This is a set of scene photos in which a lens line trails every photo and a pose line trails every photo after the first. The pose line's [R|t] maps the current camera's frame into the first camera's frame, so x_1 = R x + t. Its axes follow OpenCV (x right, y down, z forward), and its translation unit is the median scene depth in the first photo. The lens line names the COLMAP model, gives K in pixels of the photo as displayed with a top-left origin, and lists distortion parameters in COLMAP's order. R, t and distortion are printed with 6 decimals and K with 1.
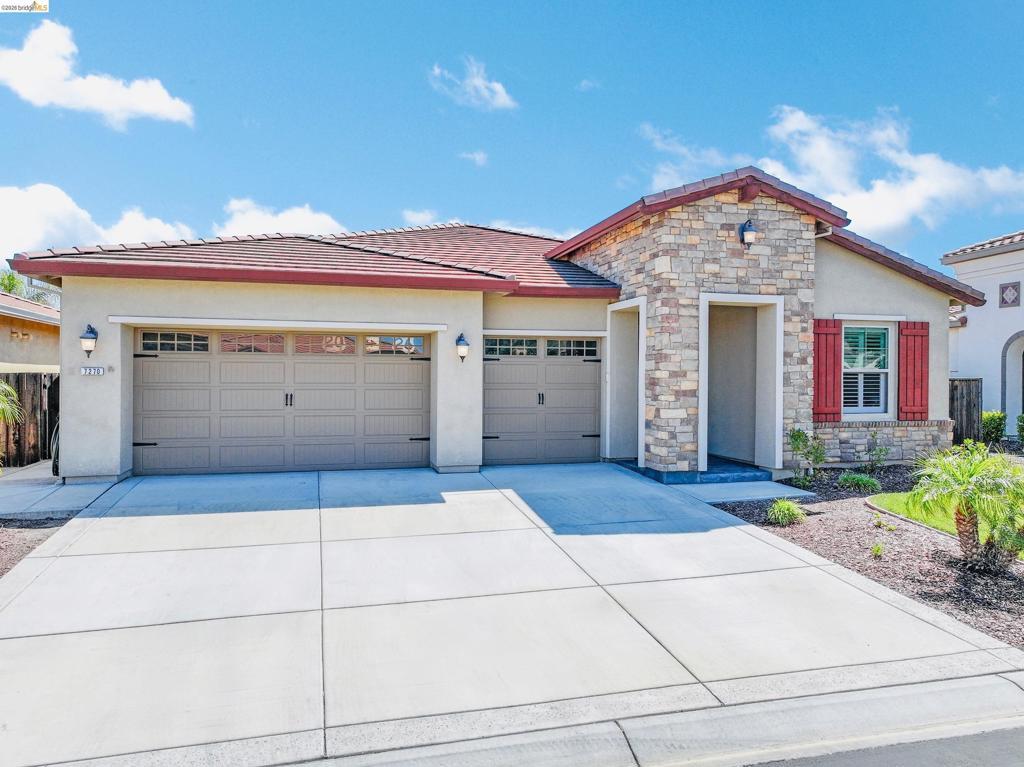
lens RADIAL K [[718.3, 0, 511.4], [0, 718.3, 384.2], [0, 0, 1]] dist [0.004853, 0.004875]
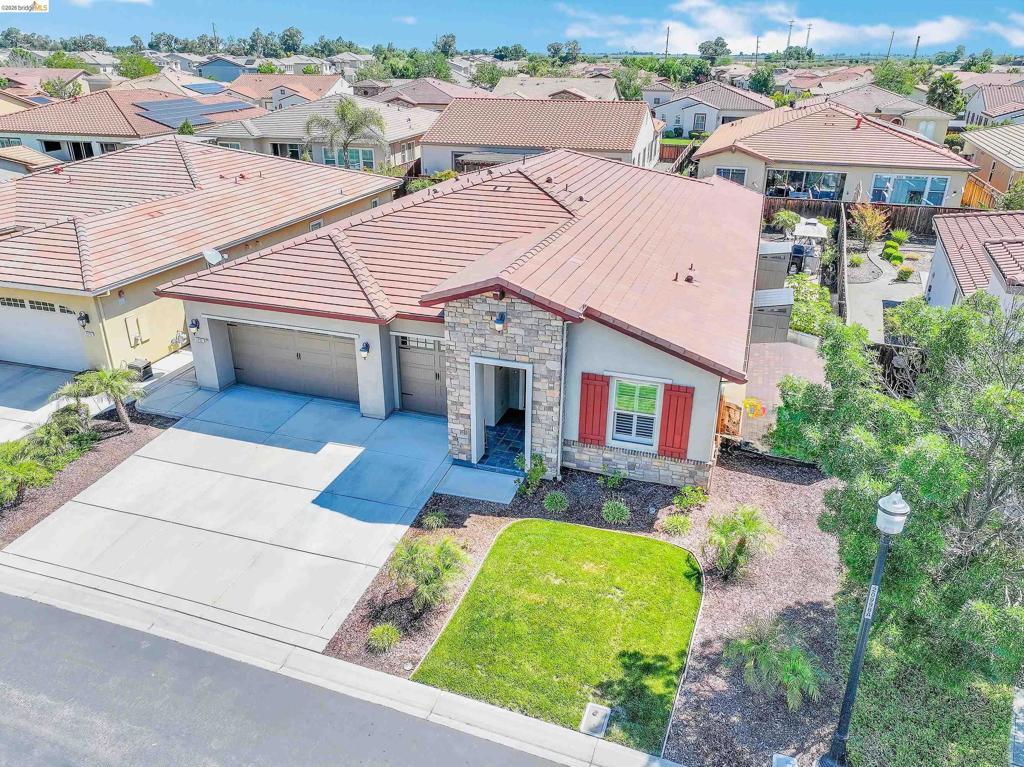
lens RADIAL K [[718.3, 0, 514.8], [0, 718.3, 377.8], [0, 0, 1]] dist [0.004853, 0.004875]
pose [[0.839005, 0.221900, -0.496821, 1.030538], [-0.011254, 0.919947, 0.391880, -0.632841], [0.544008, -0.323198, 0.774338, -0.088632]]
